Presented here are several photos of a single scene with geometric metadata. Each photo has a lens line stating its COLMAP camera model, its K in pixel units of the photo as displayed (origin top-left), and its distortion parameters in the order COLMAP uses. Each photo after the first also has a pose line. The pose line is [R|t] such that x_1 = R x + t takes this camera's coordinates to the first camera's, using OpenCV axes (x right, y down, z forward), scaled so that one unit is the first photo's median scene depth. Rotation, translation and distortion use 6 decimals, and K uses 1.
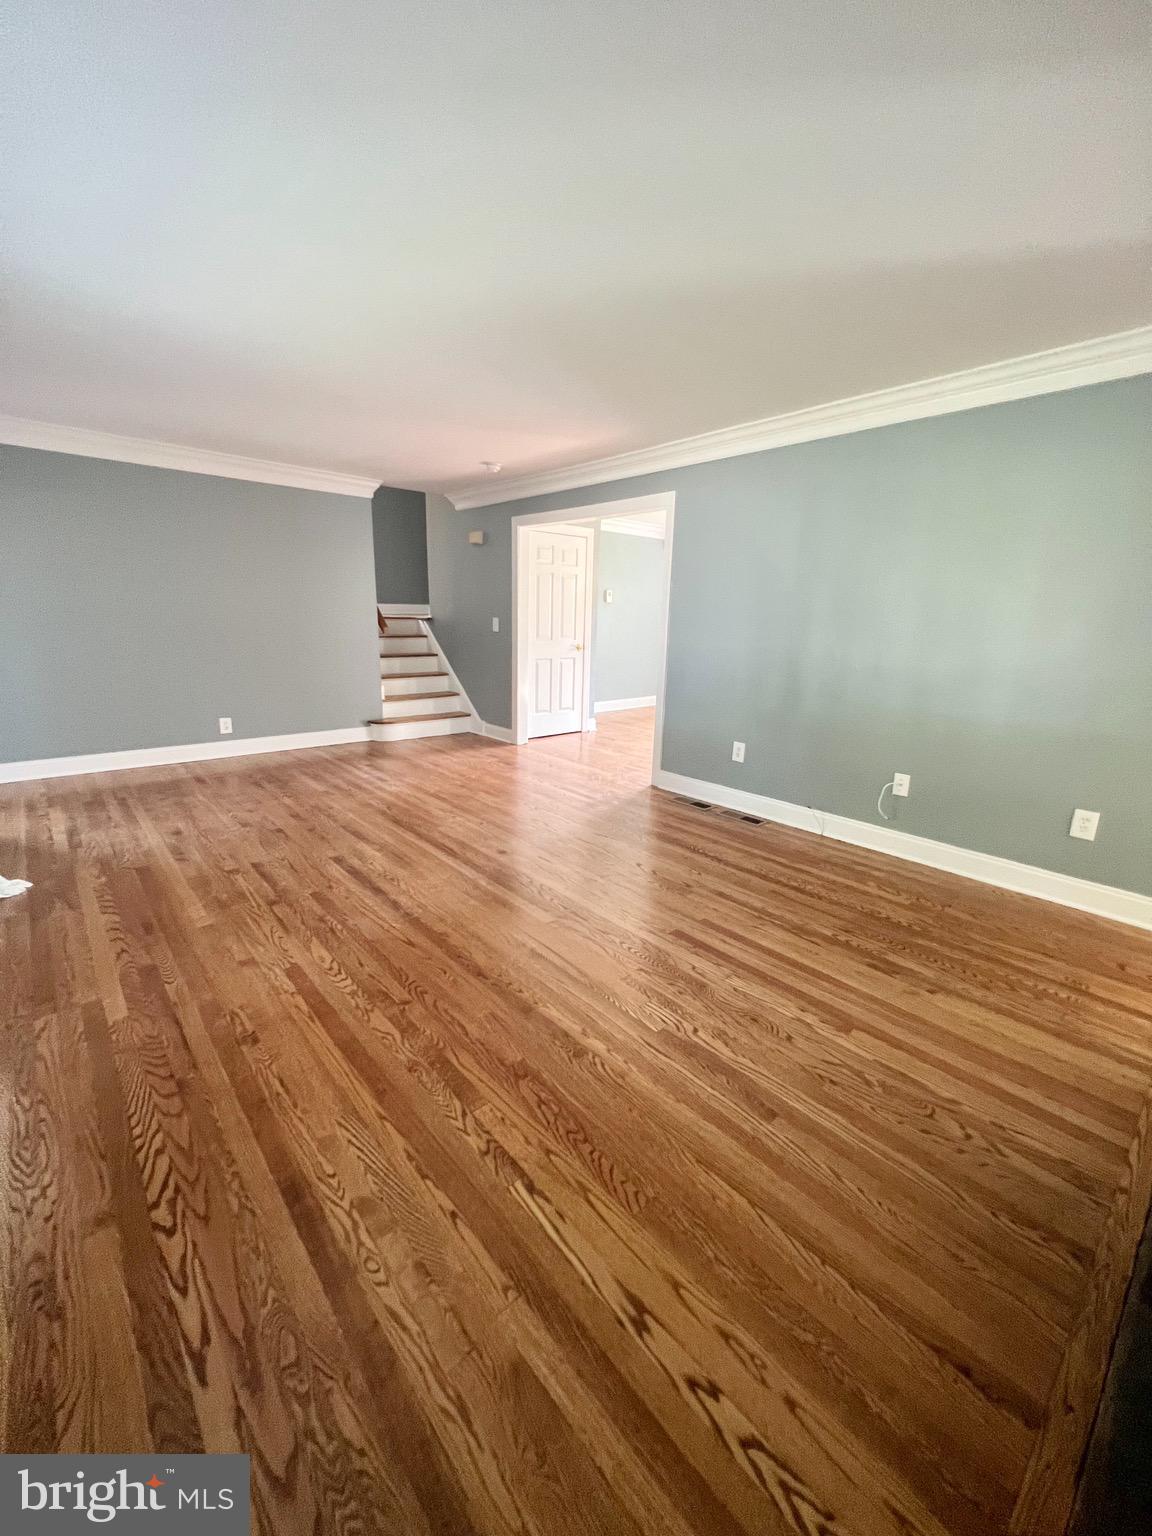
lens RADIAL K [[609.5, 0, 582.0], [0, 609.5, 769.8], [0, 0, 1]] dist [-0.001634, -0.000129]
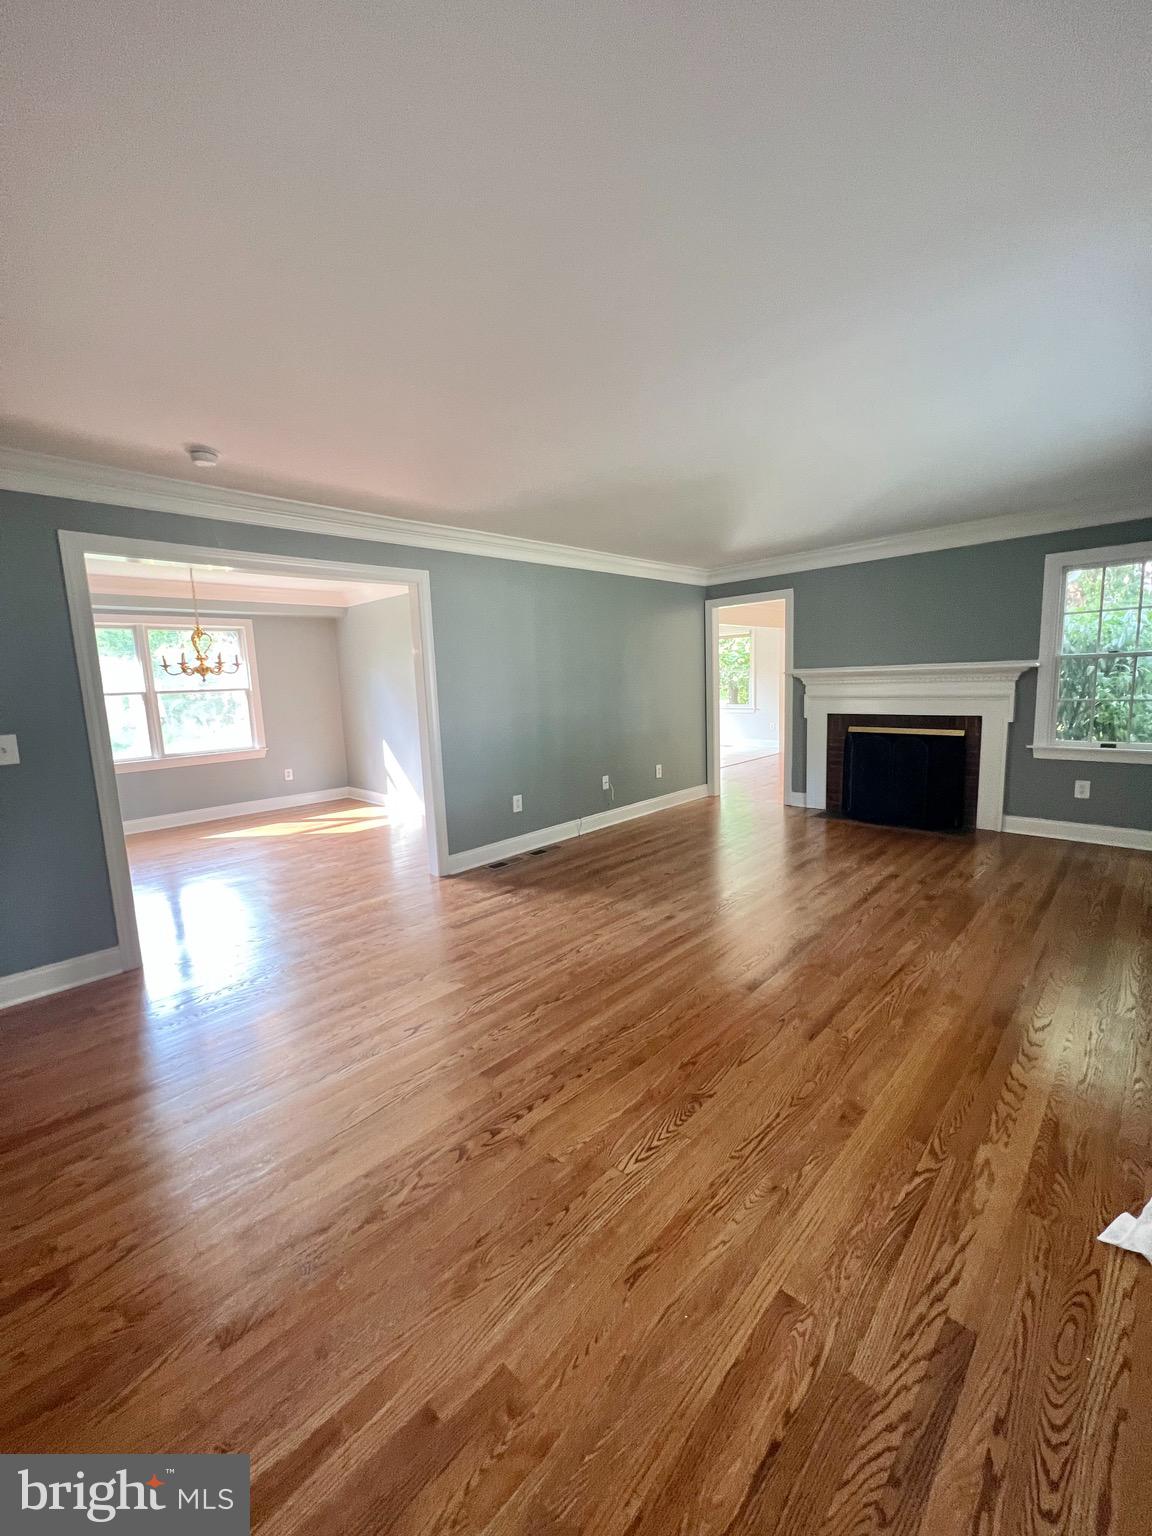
lens RADIAL K [[613.8, 0, 578.7], [0, 613.8, 762.5], [0, 0, 1]] dist [-0.001967, 0.000643]
pose [[-0.070636, -0.158517, 0.984826, -1.067117], [0.284870, 0.942970, 0.172212, -0.324361], [-0.955960, 0.292712, -0.021451, 1.062224]]
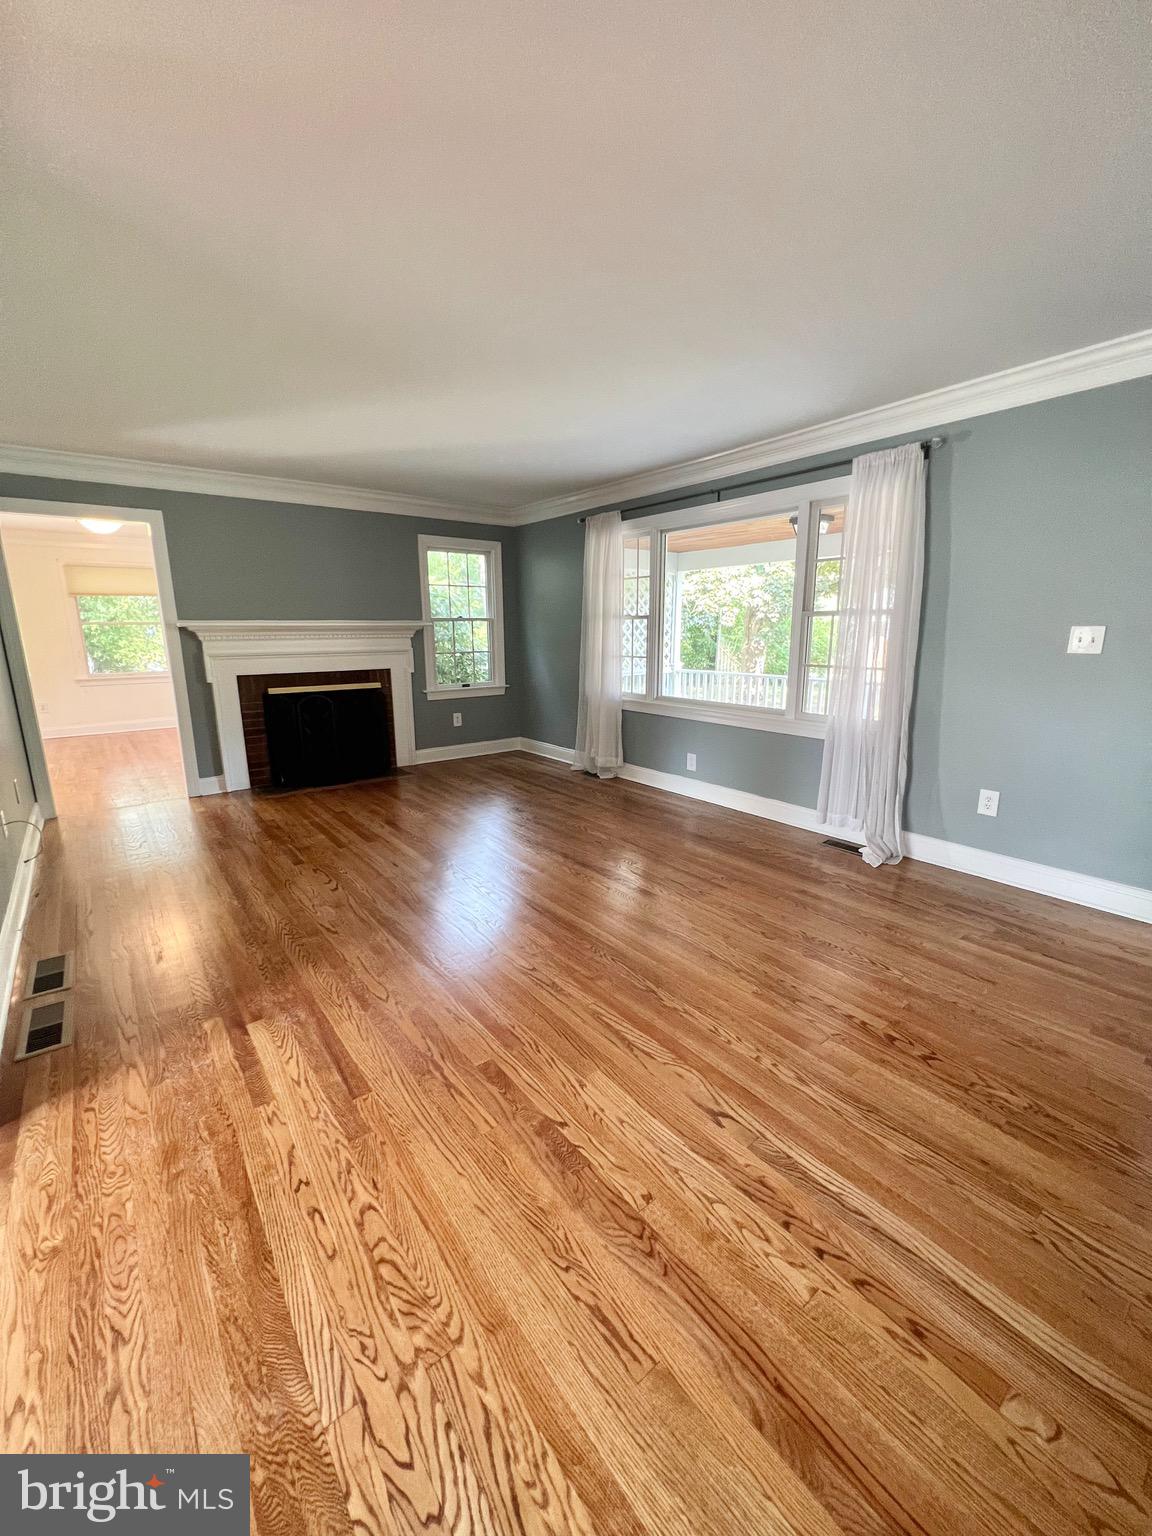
lens RADIAL K [[613.8, 0, 578.7], [0, 613.8, 762.5], [0, 0, 1]] dist [-0.001967, 0.000643]
pose [[-0.997644, -0.031640, 0.060878, -0.321798], [-0.000475, 0.890478, 0.455026, -0.432029], [-0.068607, 0.453925, -0.888395, 1.623981]]
